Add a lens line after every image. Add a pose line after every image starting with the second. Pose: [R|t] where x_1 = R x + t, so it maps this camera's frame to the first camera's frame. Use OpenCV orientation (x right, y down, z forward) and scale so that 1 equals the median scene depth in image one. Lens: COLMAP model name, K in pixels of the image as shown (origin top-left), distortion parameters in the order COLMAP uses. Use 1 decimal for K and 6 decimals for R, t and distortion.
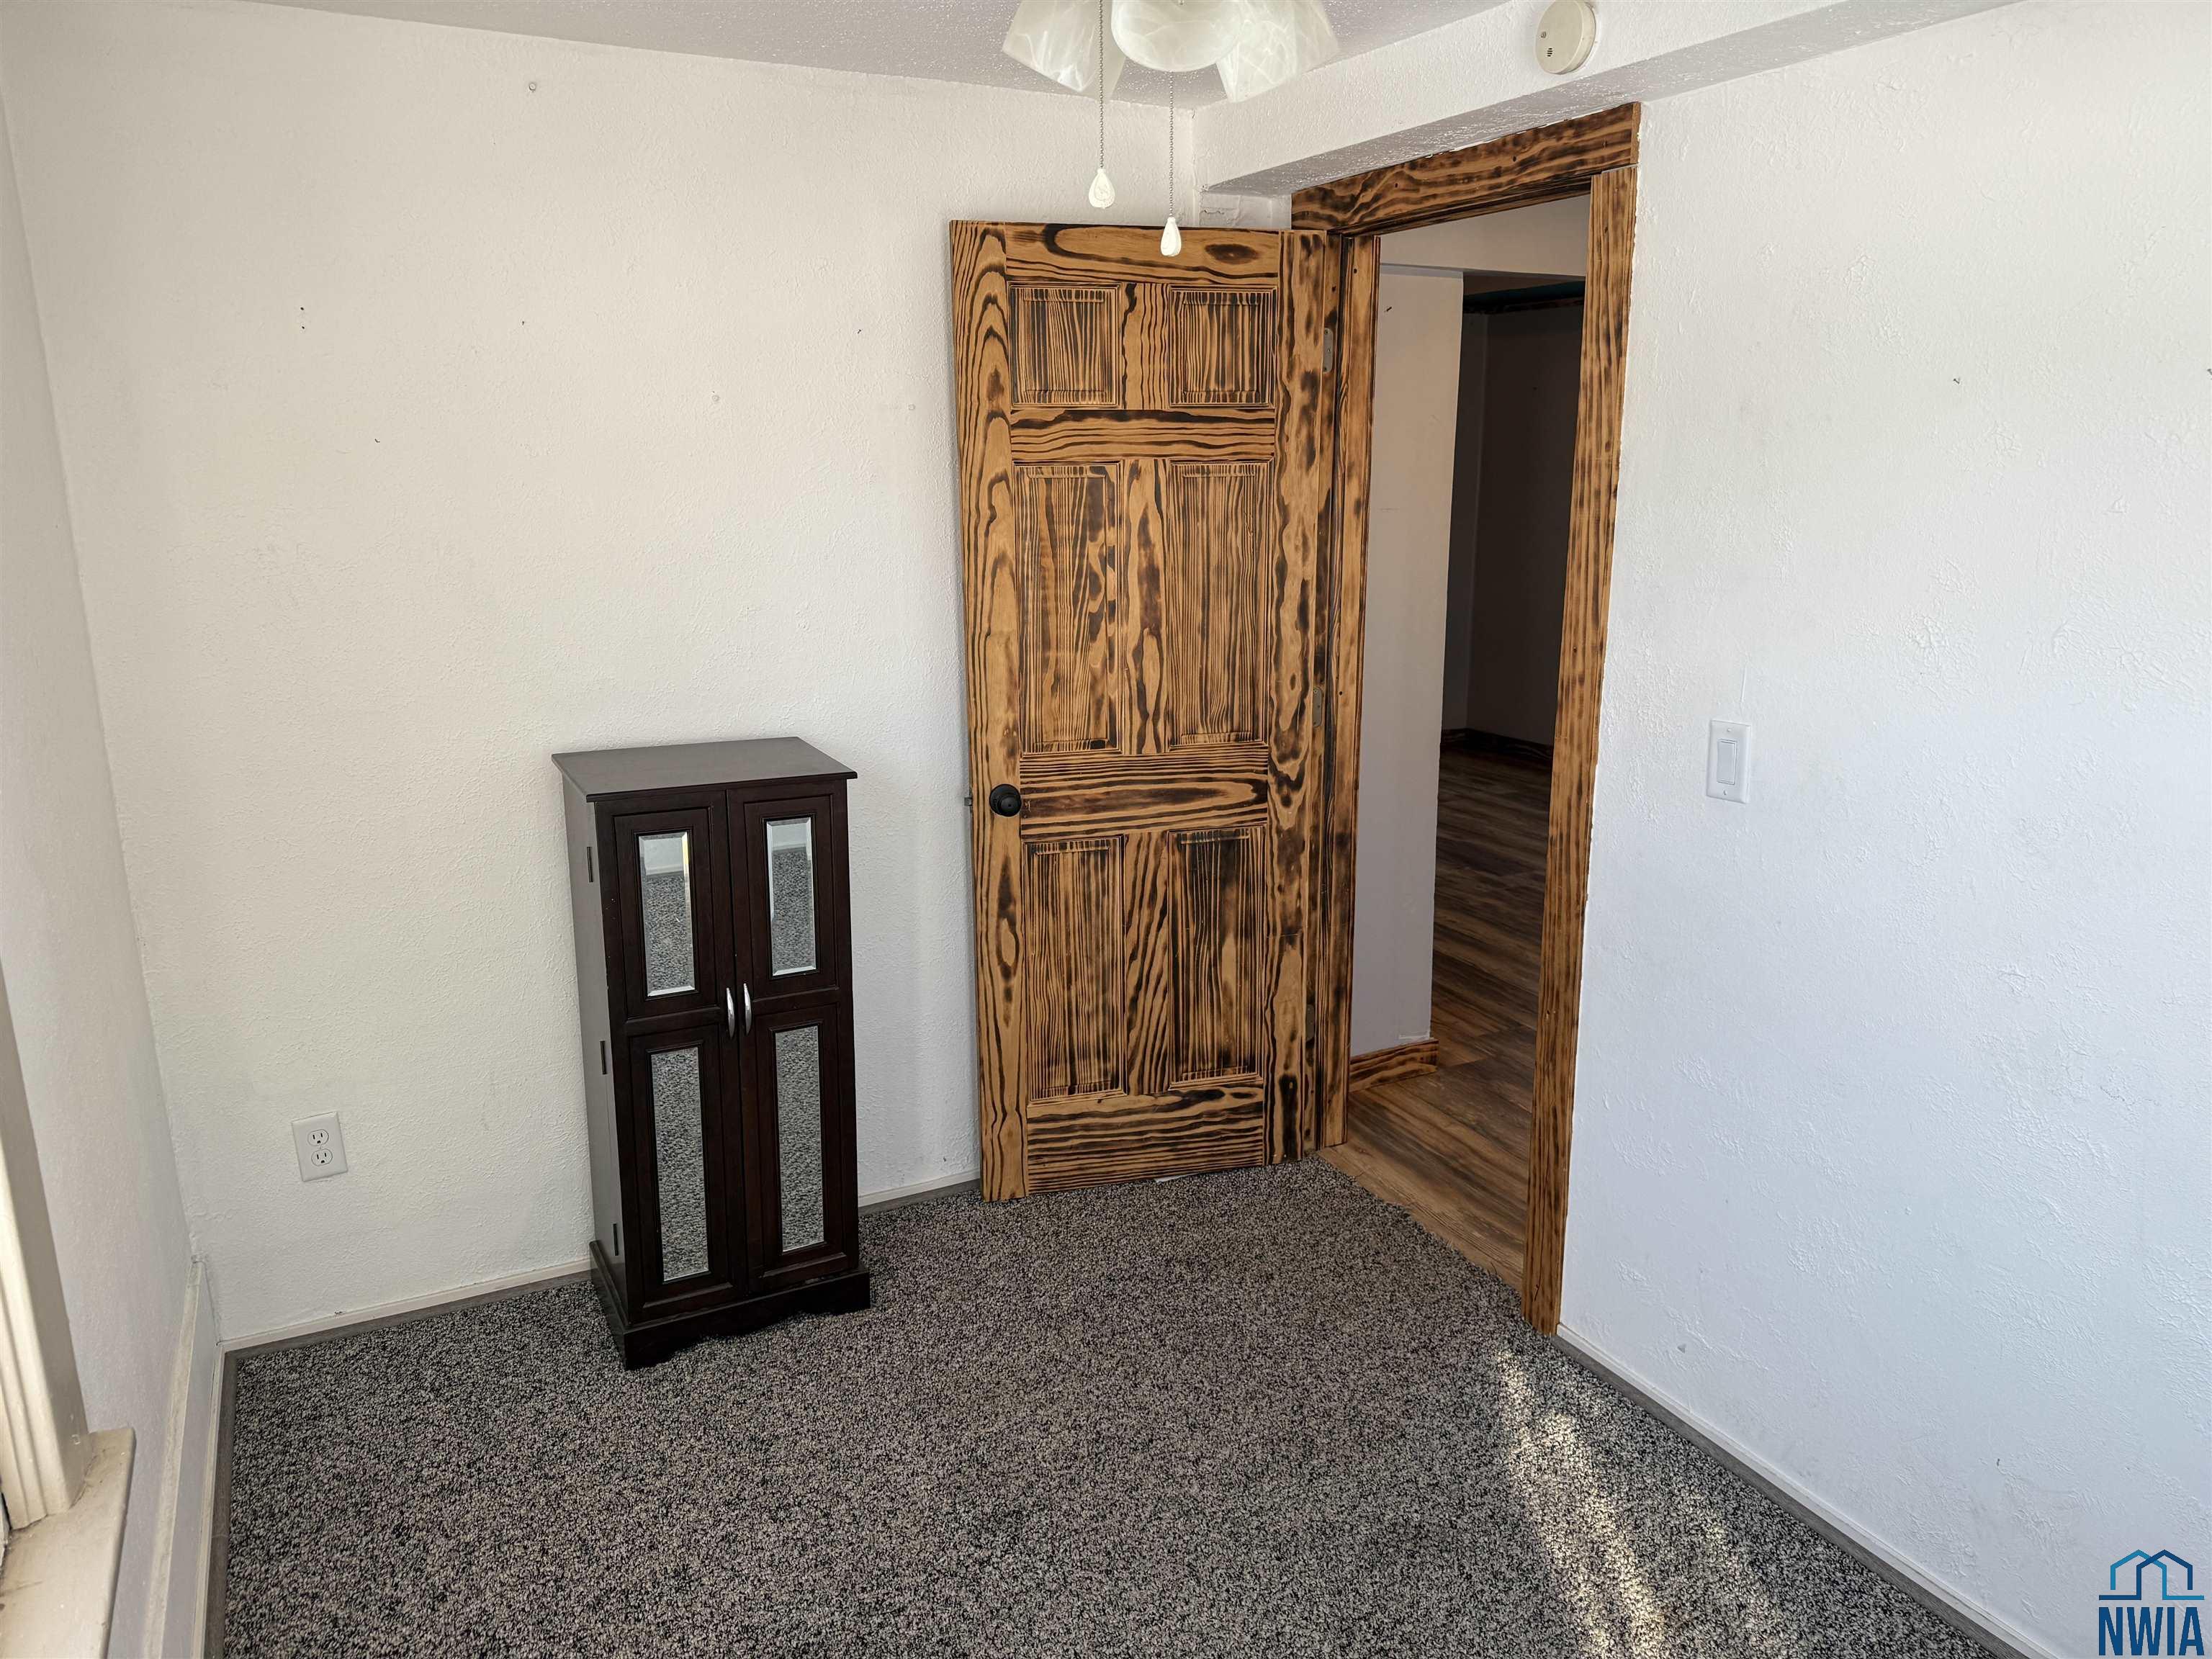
lens RADIAL K [[1541.6, 0, 1064.1], [0, 1541.6, 859.5], [0, 0, 1]] dist [0.050832, -0.060454]
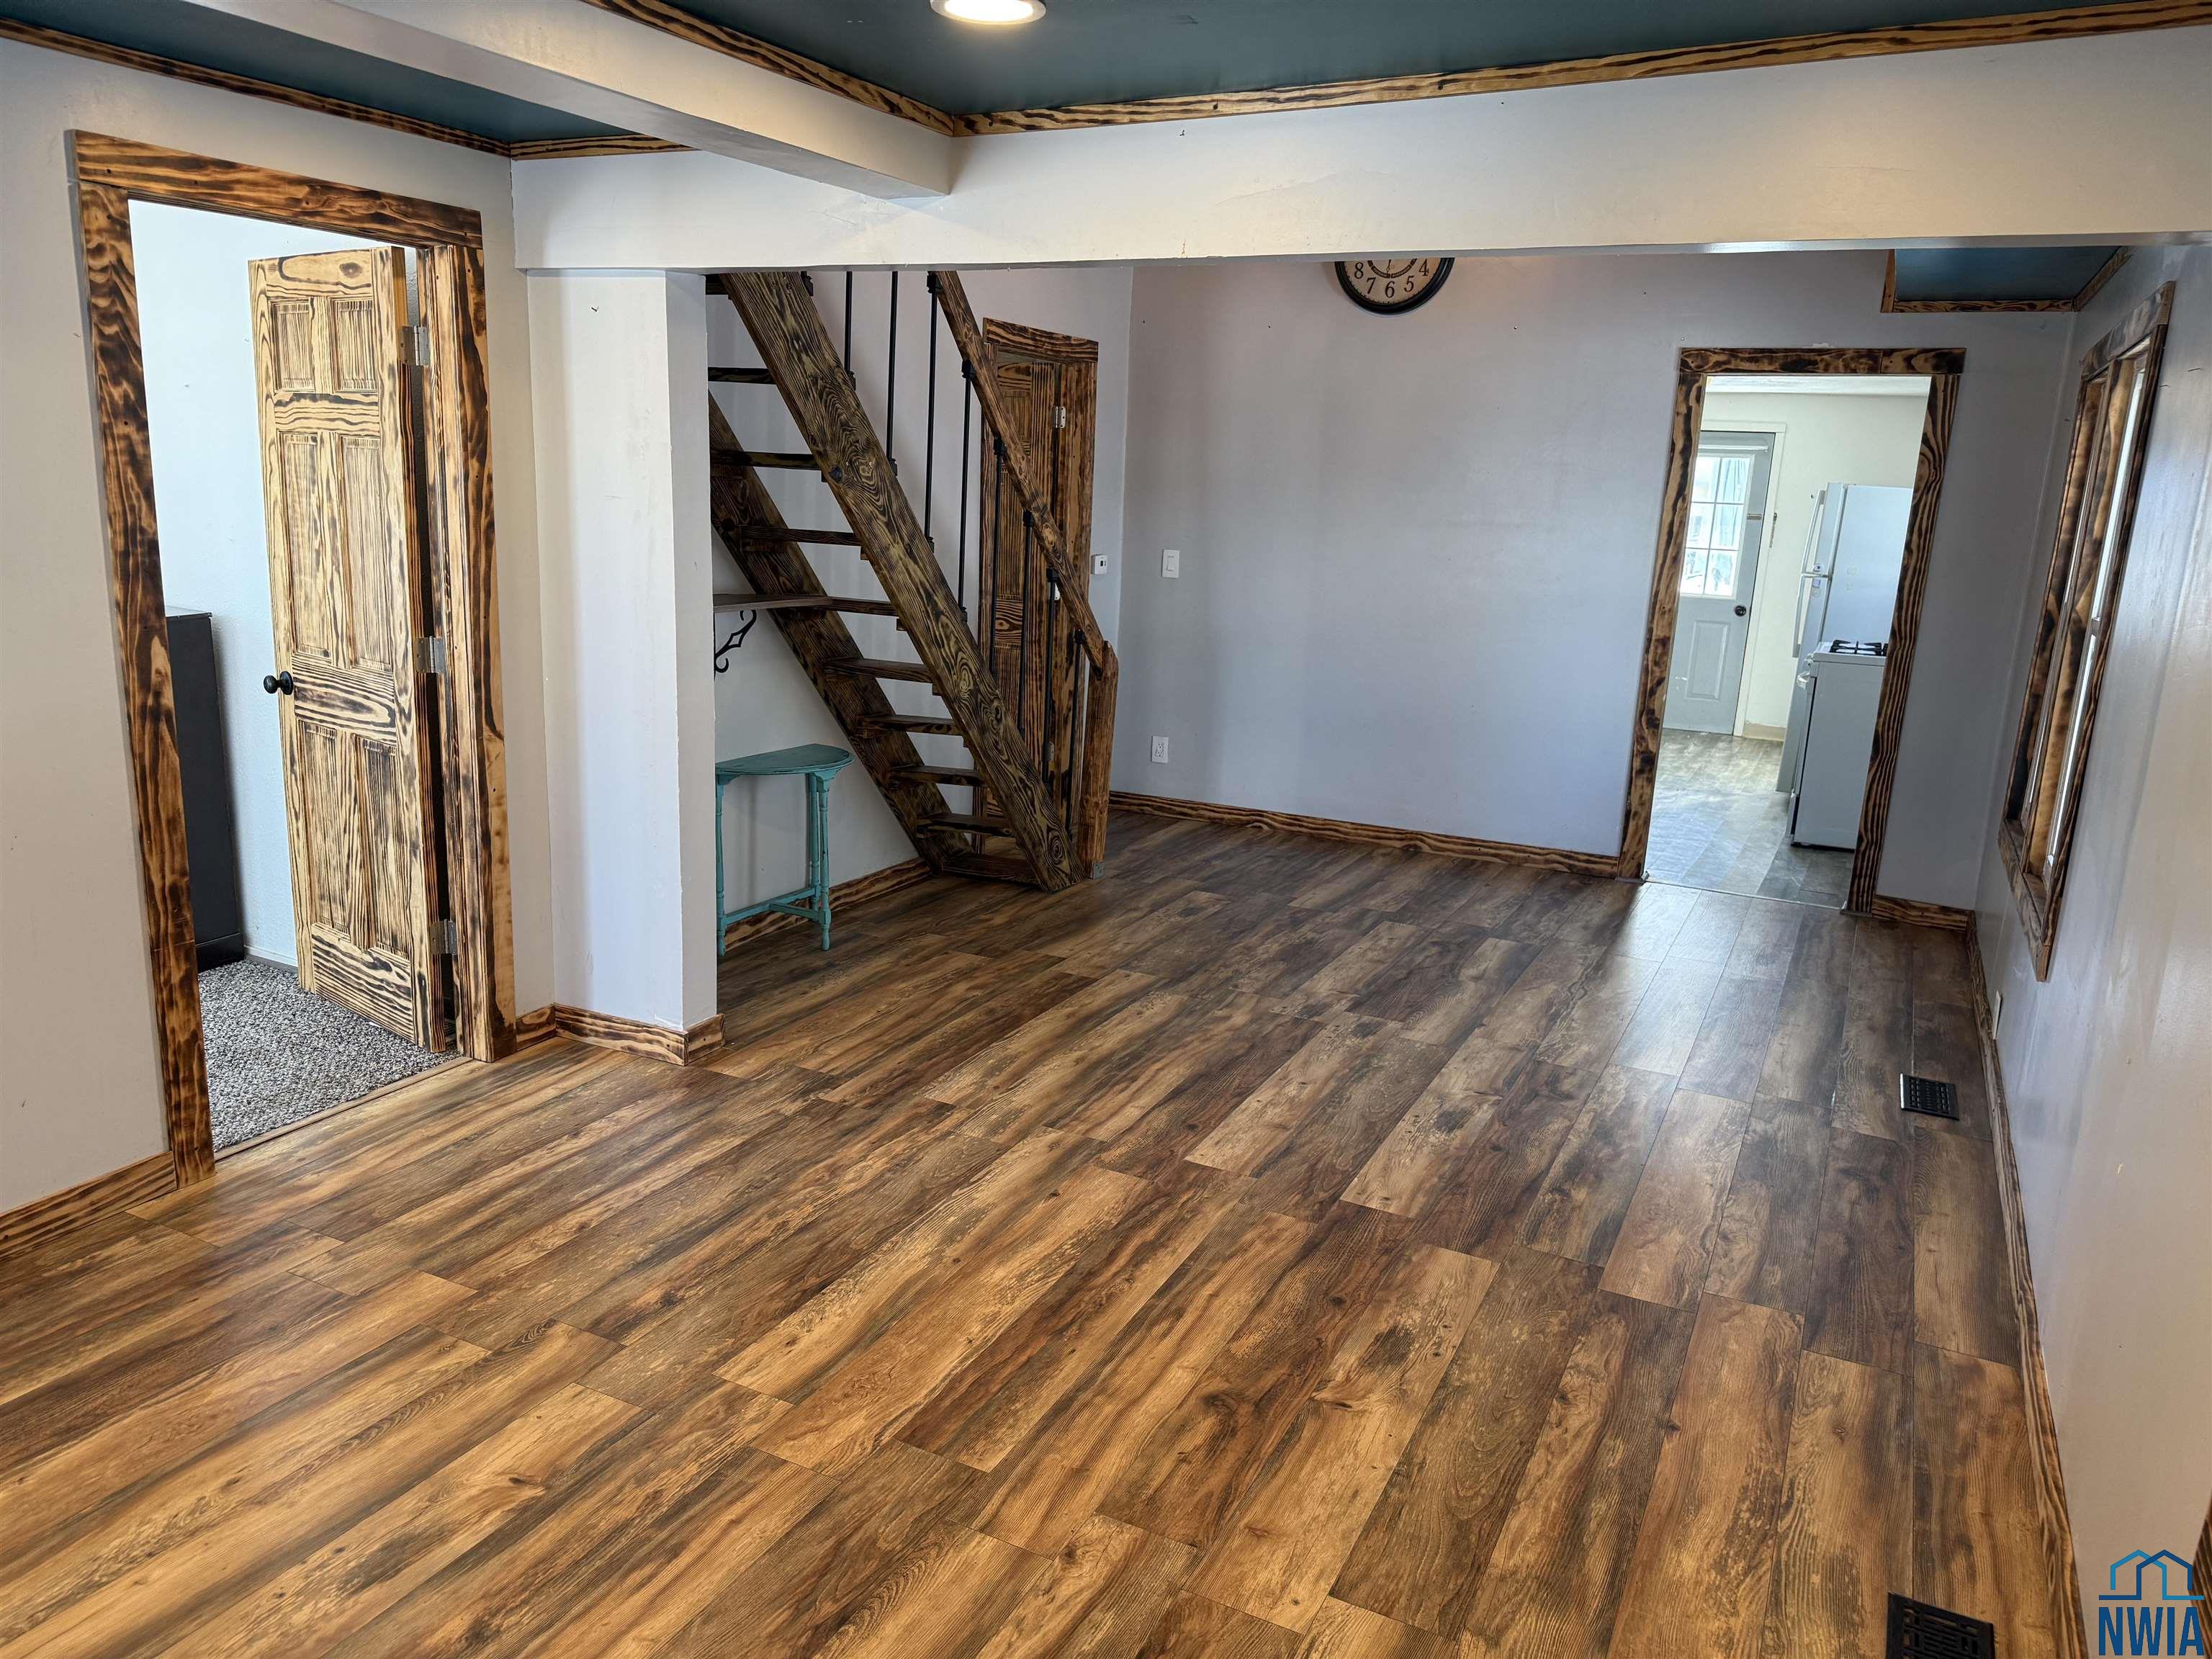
lens RADIAL K [[1541.6, 0, 1047.4], [0, 1541.6, 801.1], [0, 0, 1]] dist [0.050832, -0.060454]
pose [[0.584497, 0.208243, -0.784218, 1.361160], [-0.240670, 0.967505, 0.077537, -0.194014], [0.774881, 0.143418, 0.615622, 0.668590]]
